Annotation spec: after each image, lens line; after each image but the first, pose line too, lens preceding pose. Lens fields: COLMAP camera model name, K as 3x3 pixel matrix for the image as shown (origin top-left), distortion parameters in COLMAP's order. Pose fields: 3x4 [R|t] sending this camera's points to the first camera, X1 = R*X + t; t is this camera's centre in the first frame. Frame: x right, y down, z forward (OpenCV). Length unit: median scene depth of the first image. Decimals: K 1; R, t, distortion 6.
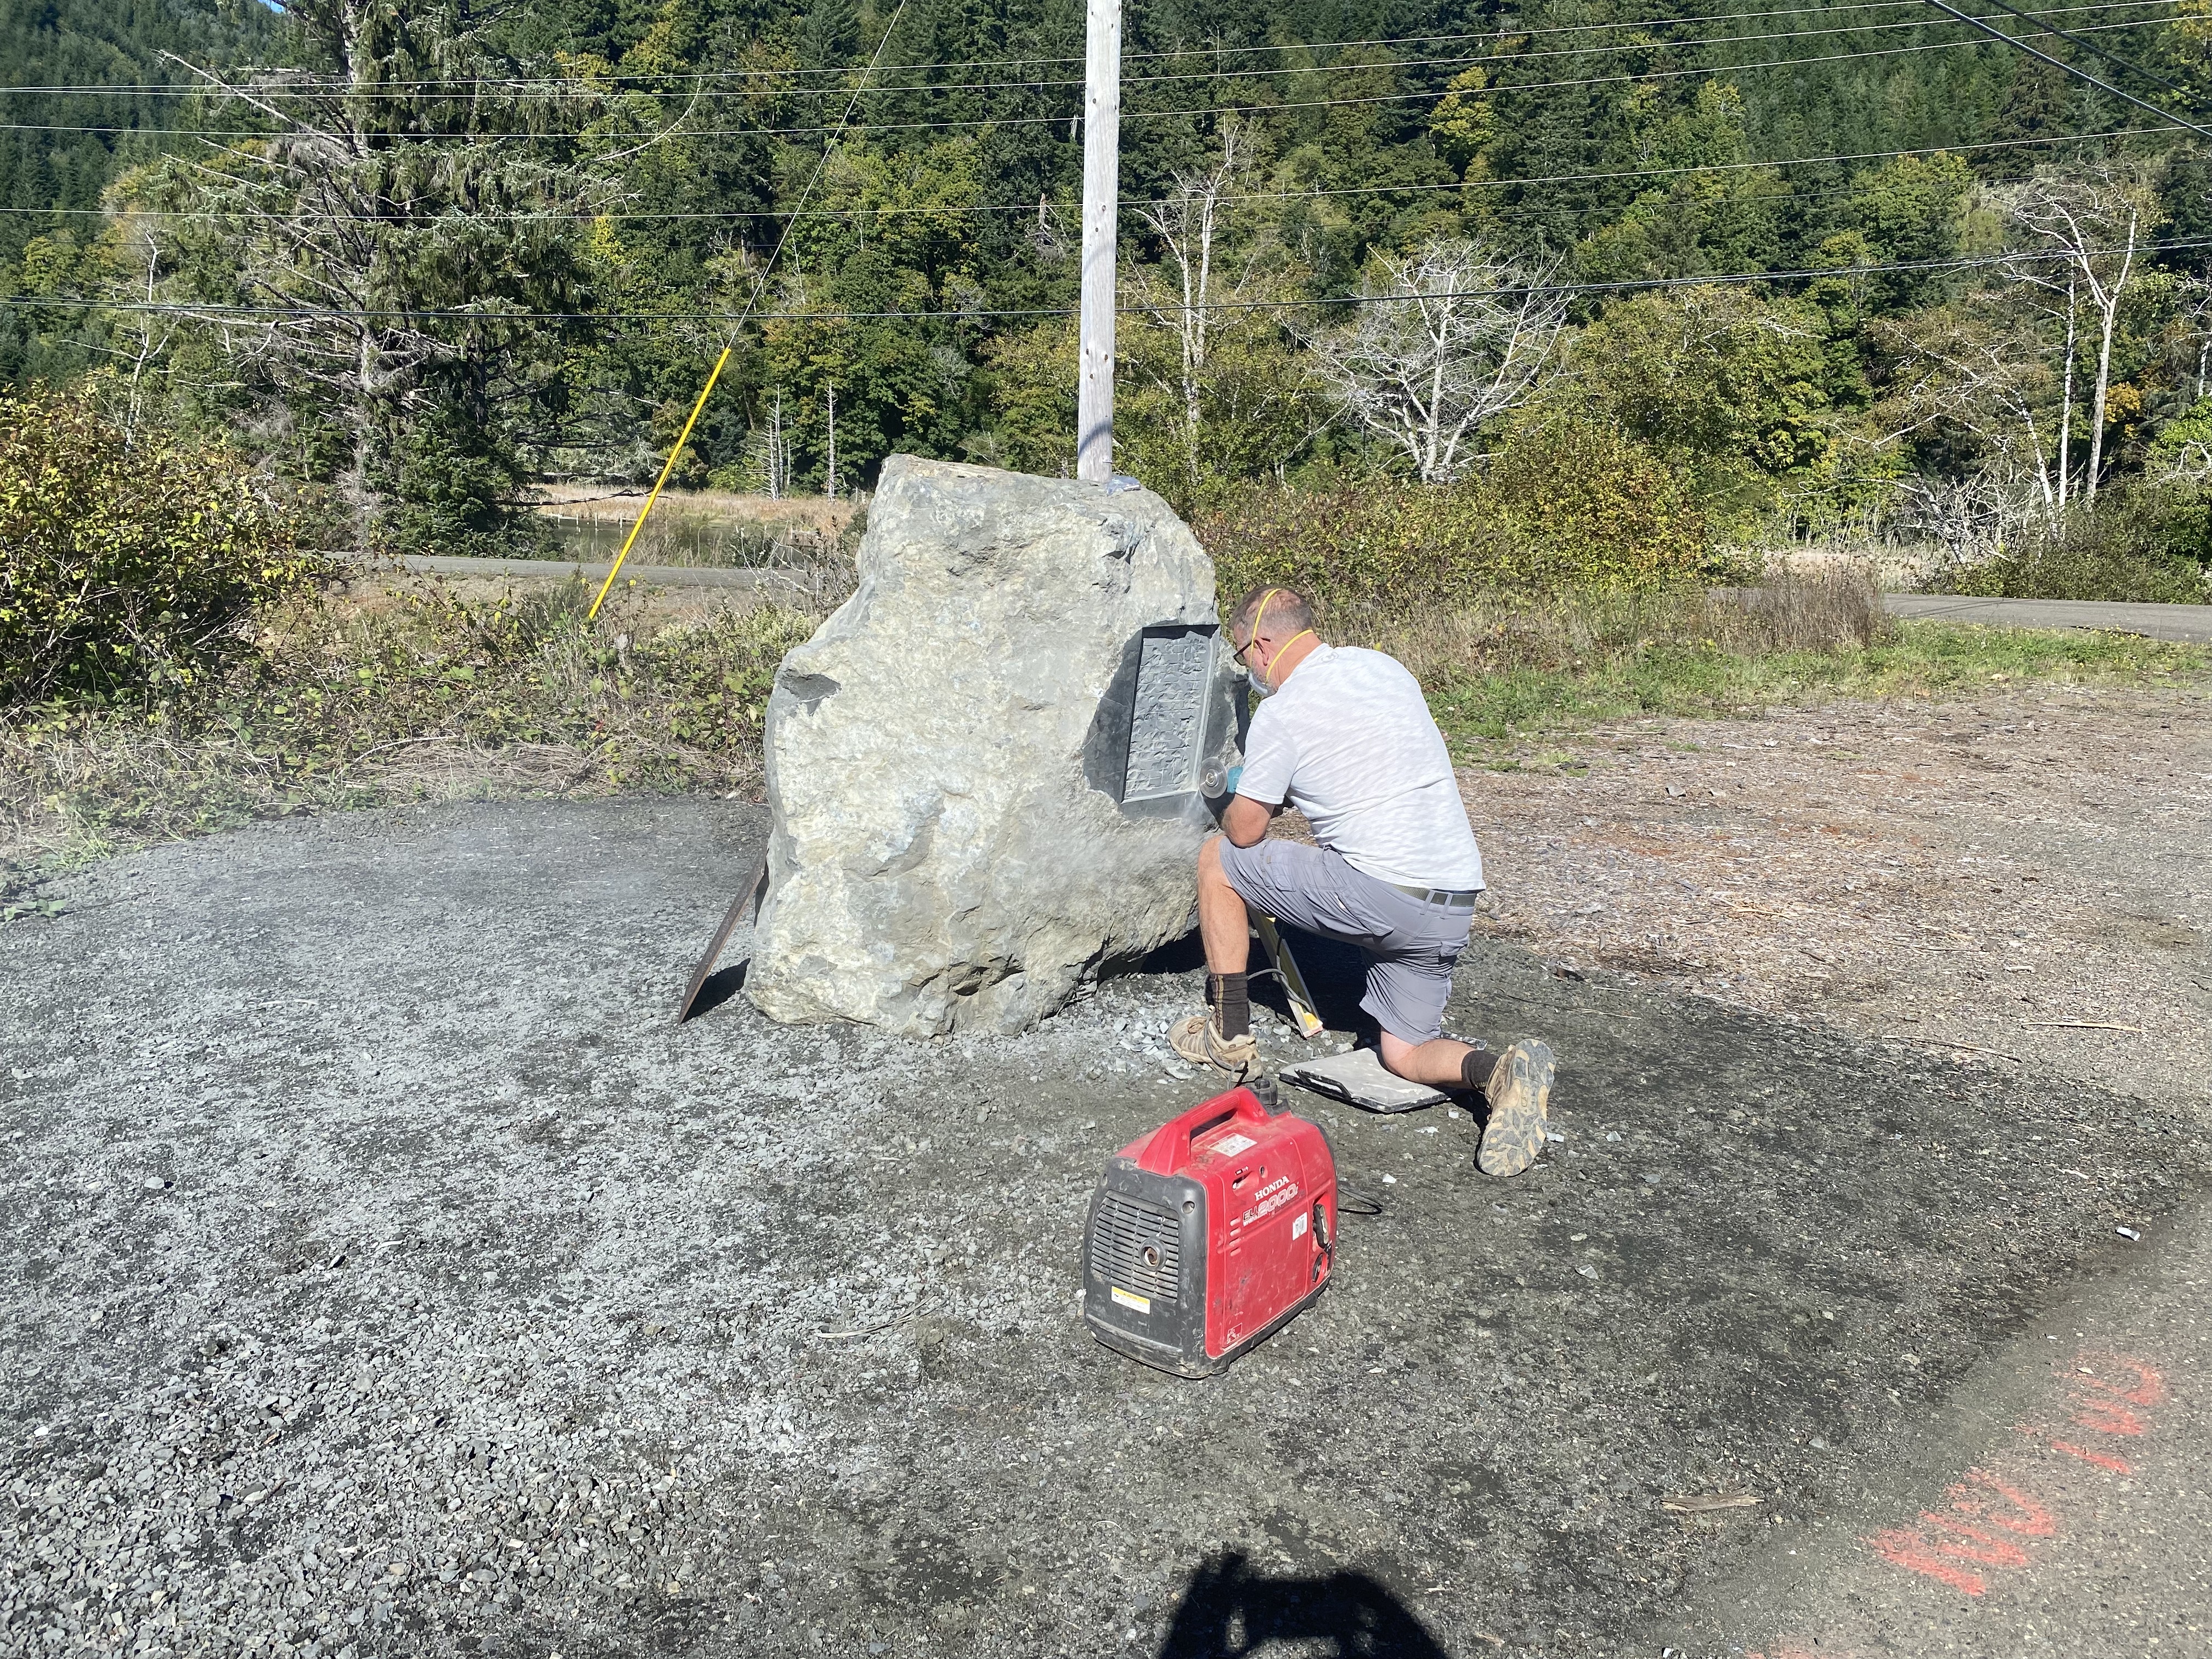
lens RADIAL K [[1755.1, 0, 1098.1], [0, 1755.1, 835.9], [0, 0, 1]] dist [0.010055, -0.001237]
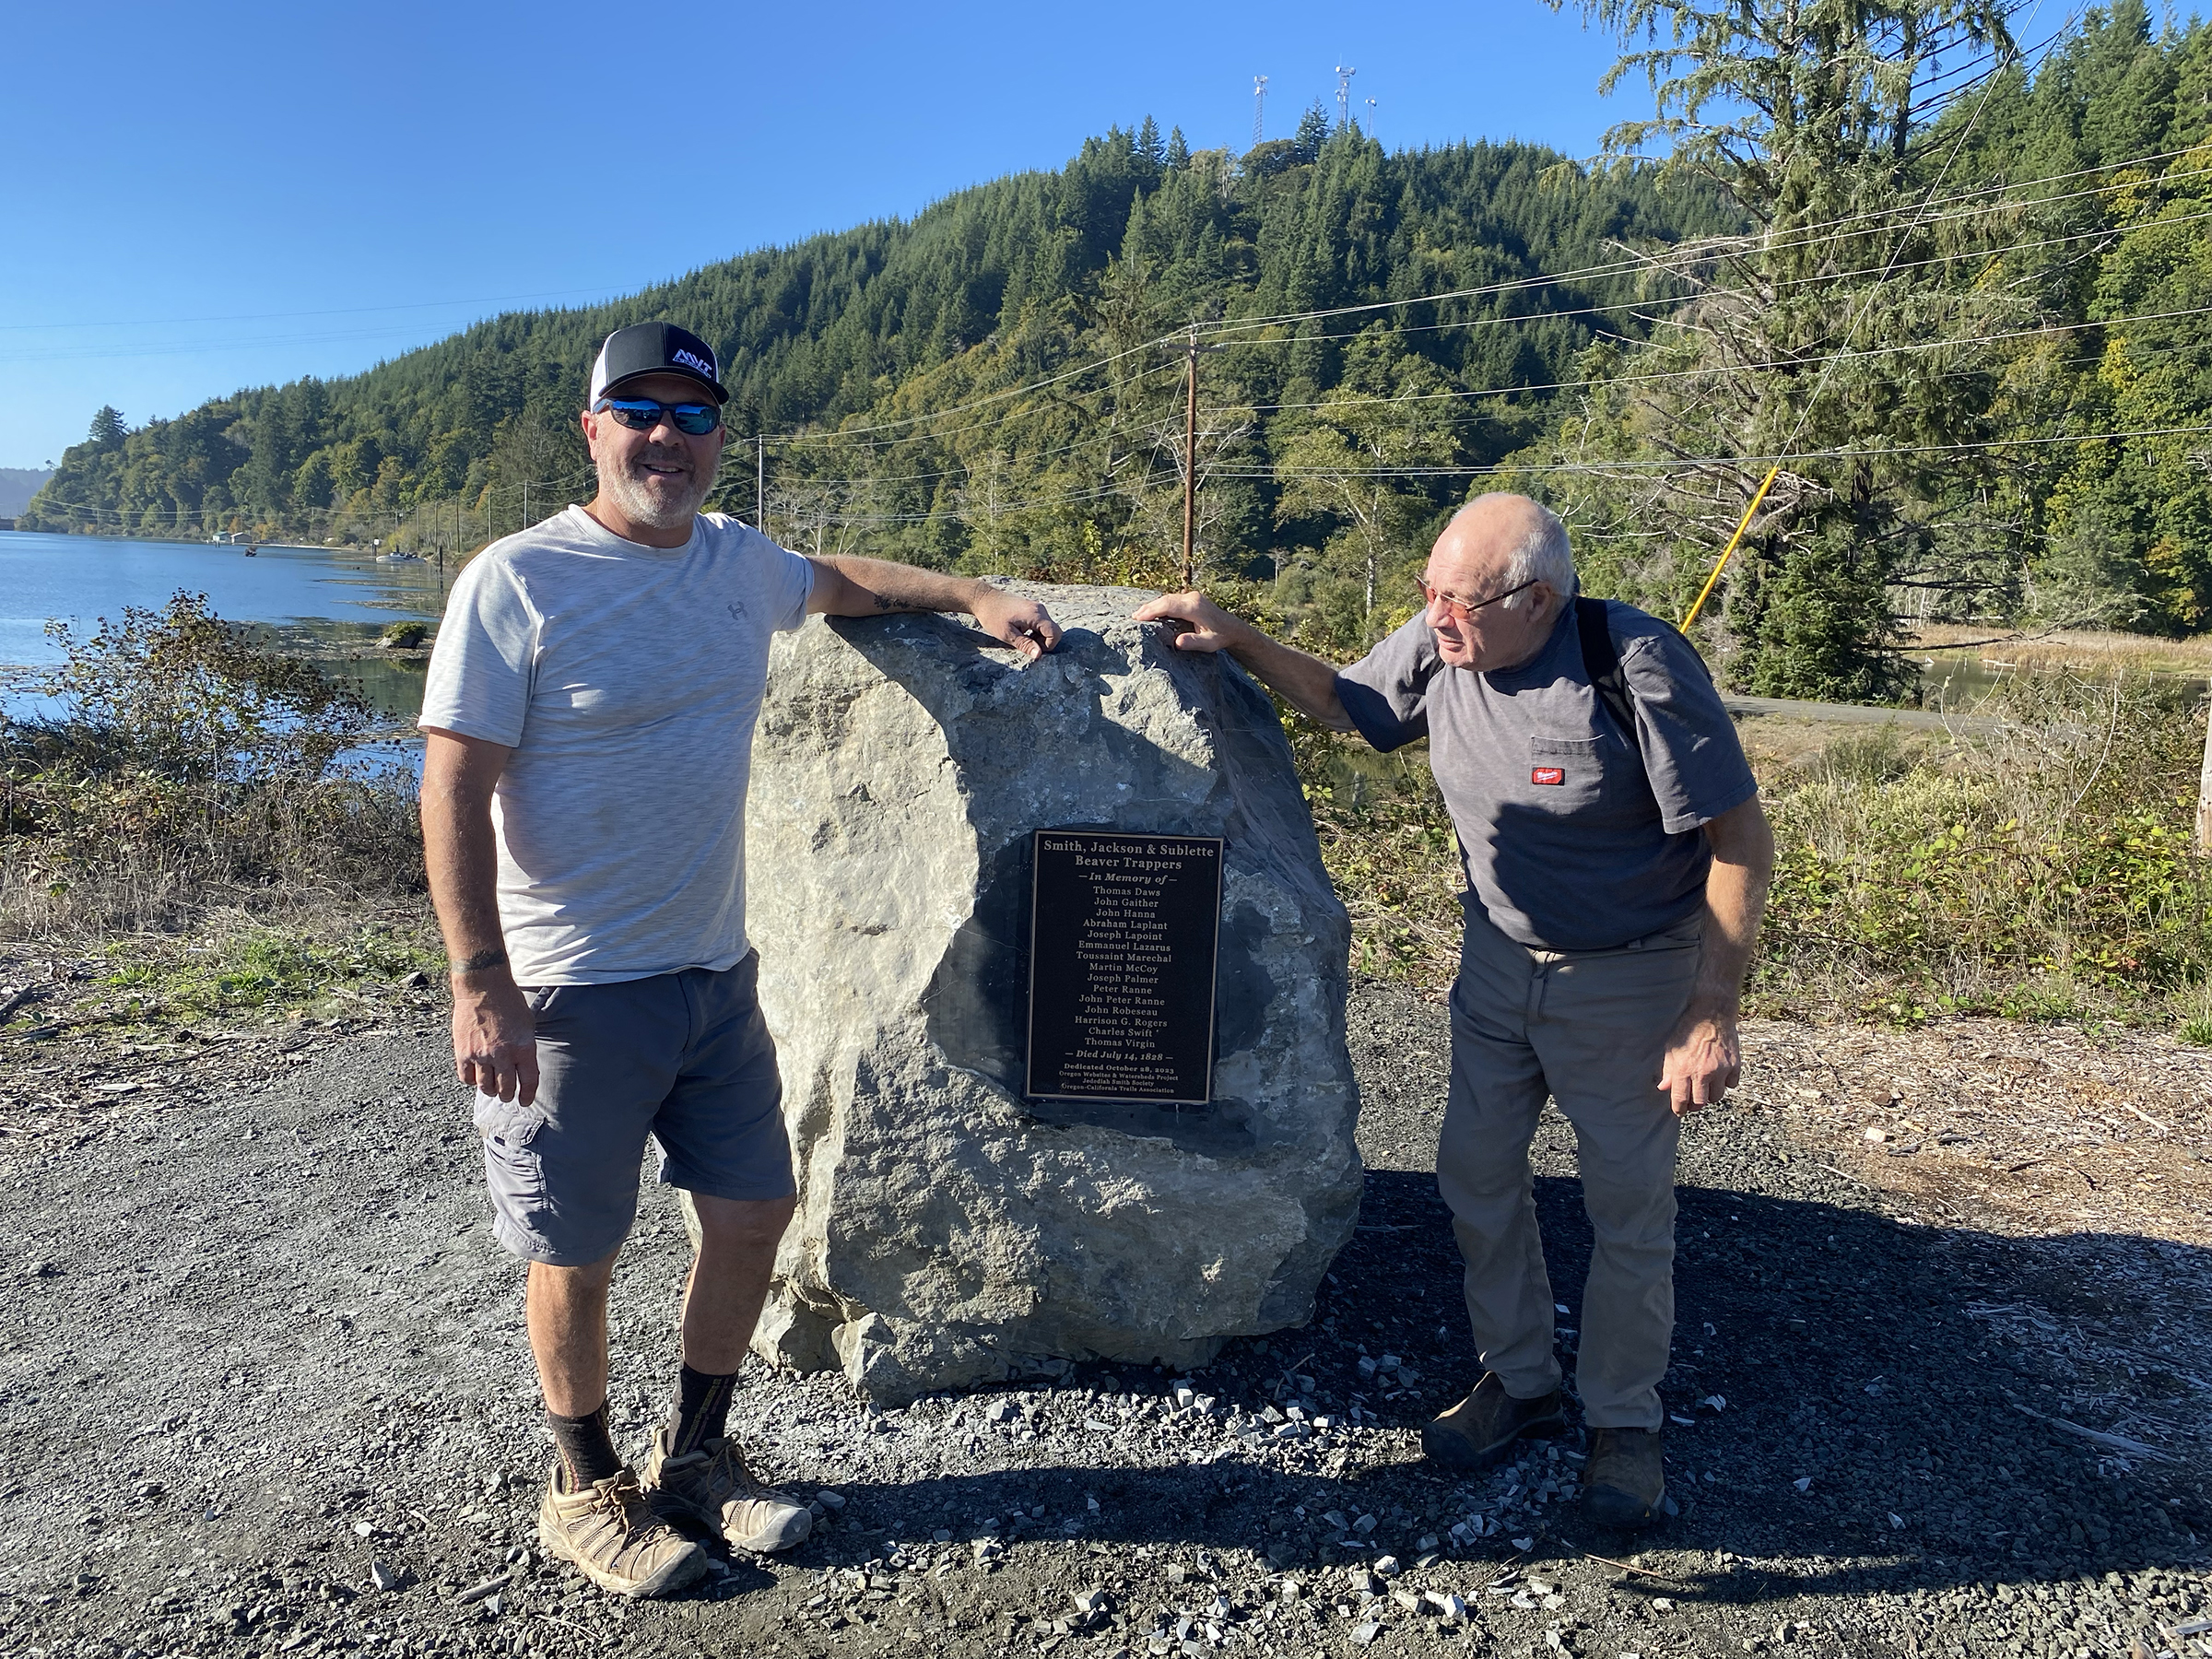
lens RADIAL K [[1702.8, 0, 1106.0], [0, 1702.8, 829.5], [0, 0, 1]] dist [0.047558, -0.082522]
pose [[0.679403, 0.091507, -0.728037, 0.068882], [-0.149909, 0.988576, -0.015640, -0.015664], [0.718289, 0.119765, 0.685359, 0.081716]]
